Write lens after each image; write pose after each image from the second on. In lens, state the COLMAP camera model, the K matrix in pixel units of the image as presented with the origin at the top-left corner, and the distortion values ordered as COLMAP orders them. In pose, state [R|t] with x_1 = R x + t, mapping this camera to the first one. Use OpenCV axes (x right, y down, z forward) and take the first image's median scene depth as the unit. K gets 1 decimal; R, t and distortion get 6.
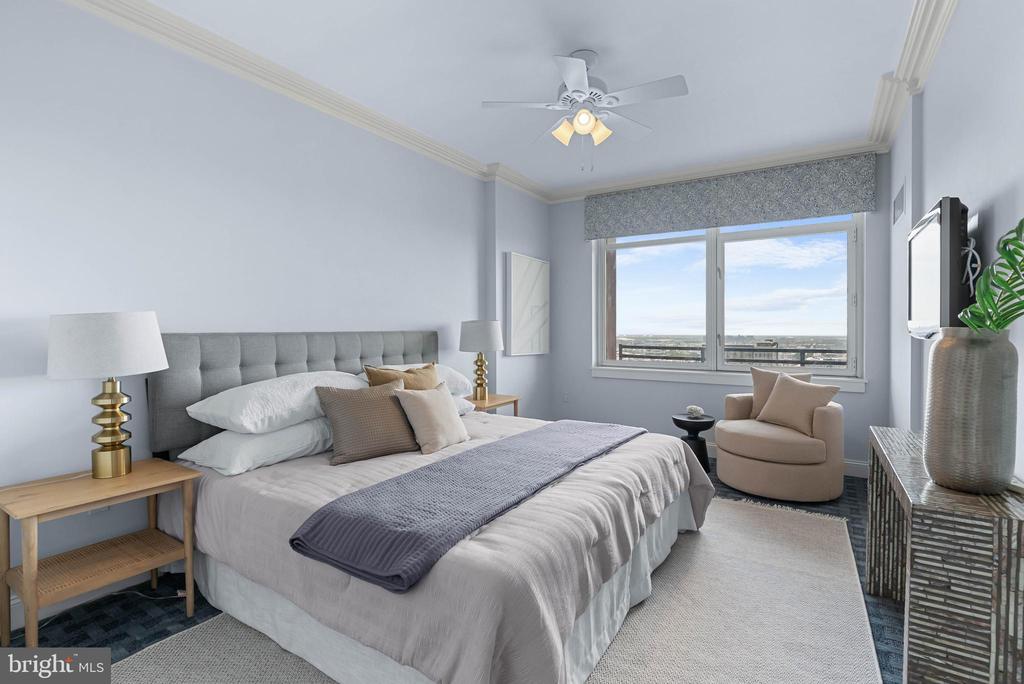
lens RADIAL K [[471.5, 0, 512.0], [0, 471.5, 342.0], [0, 0, 1]] dist [0.001139, 0.000337]
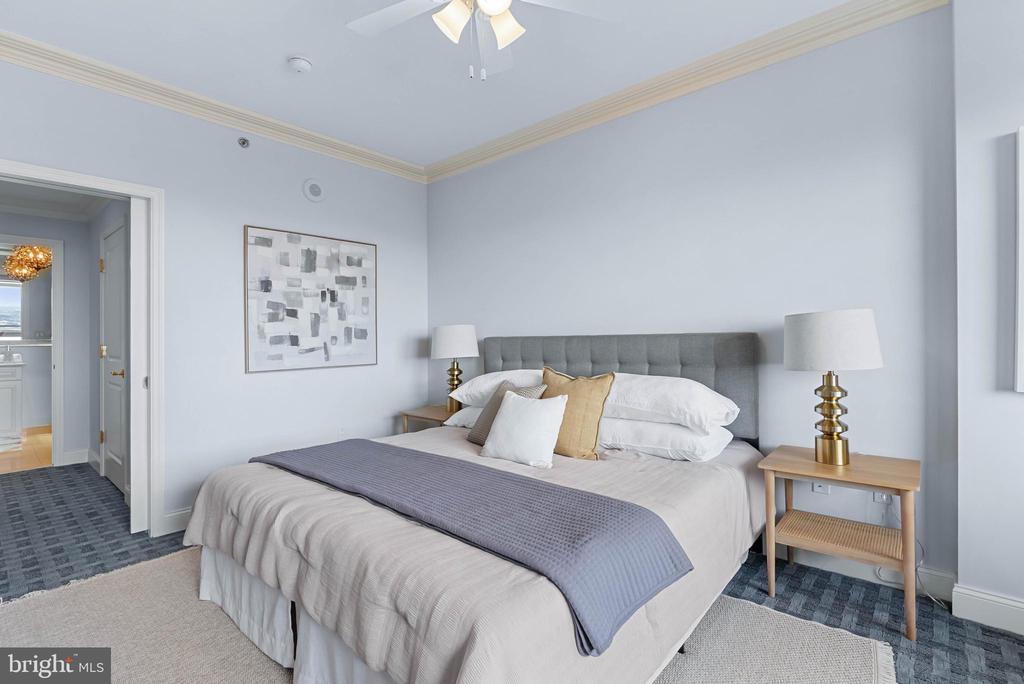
lens RADIAL K [[471.5, 0, 512.0], [0, 471.5, 342.0], [0, 0, 1]] dist [0.001139, 0.000337]
pose [[-0.129009, 0.022102, -0.991397, 0.632417], [-0.002594, 0.999741, 0.022626, -0.028699], [0.991640, 0.005491, -0.128918, 0.850021]]
